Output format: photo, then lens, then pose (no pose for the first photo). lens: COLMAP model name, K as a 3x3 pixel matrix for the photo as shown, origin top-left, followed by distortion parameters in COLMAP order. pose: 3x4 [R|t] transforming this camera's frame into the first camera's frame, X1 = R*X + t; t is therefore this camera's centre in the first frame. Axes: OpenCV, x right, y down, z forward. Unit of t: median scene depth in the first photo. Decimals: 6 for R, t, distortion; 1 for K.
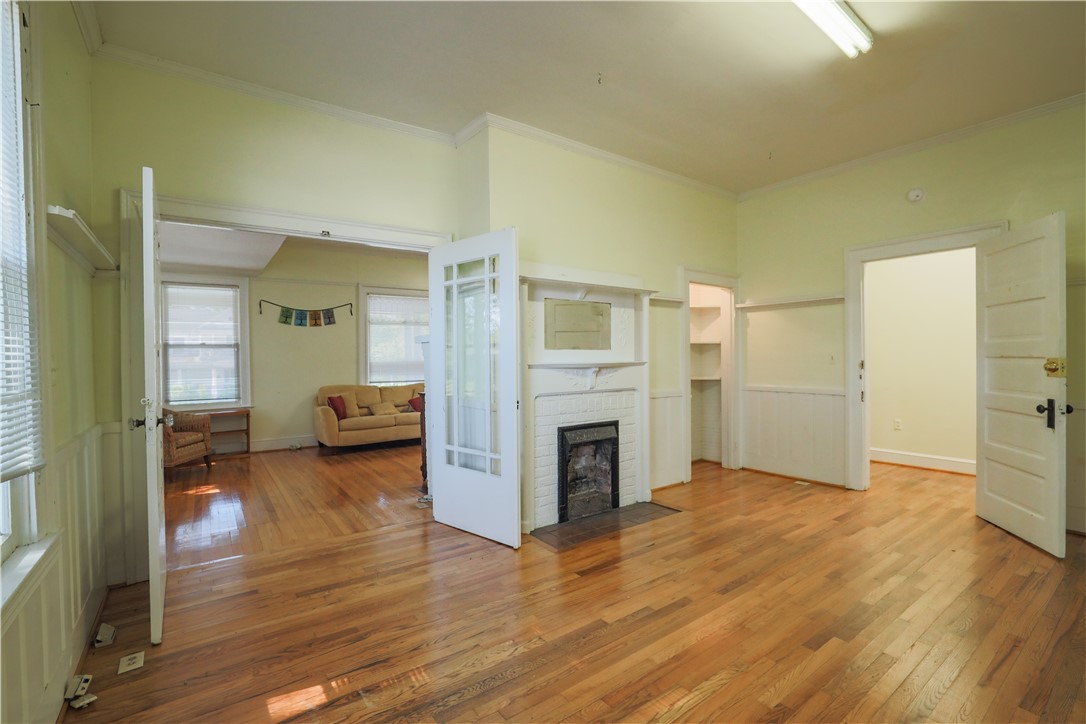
lens RADIAL K [[485.1, 0, 545.1], [0, 485.1, 361.3], [0, 0, 1]] dist [-0.030558, 0.000274]
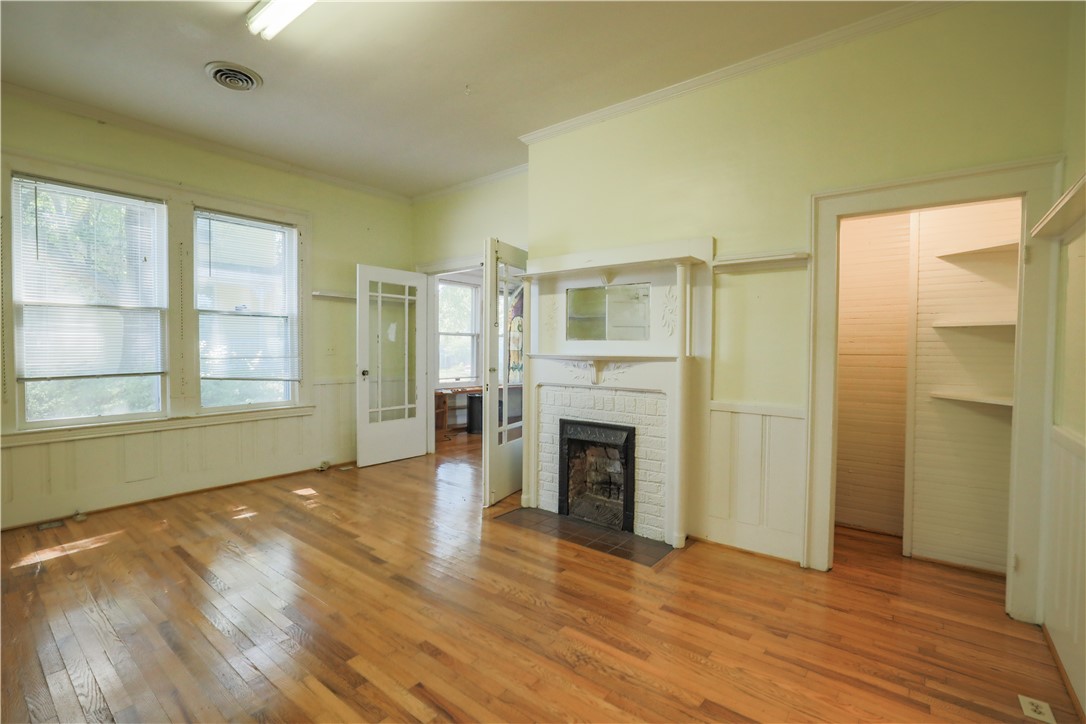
lens RADIAL K [[485.1, 0, 545.1], [0, 485.1, 361.3], [0, 0, 1]] dist [-0.030558, 0.000274]
pose [[0.272960, 0.040295, -0.961181, 0.928036], [-0.017133, 0.999168, 0.037022, -0.017320], [0.961873, 0.006363, 0.273424, 0.663912]]
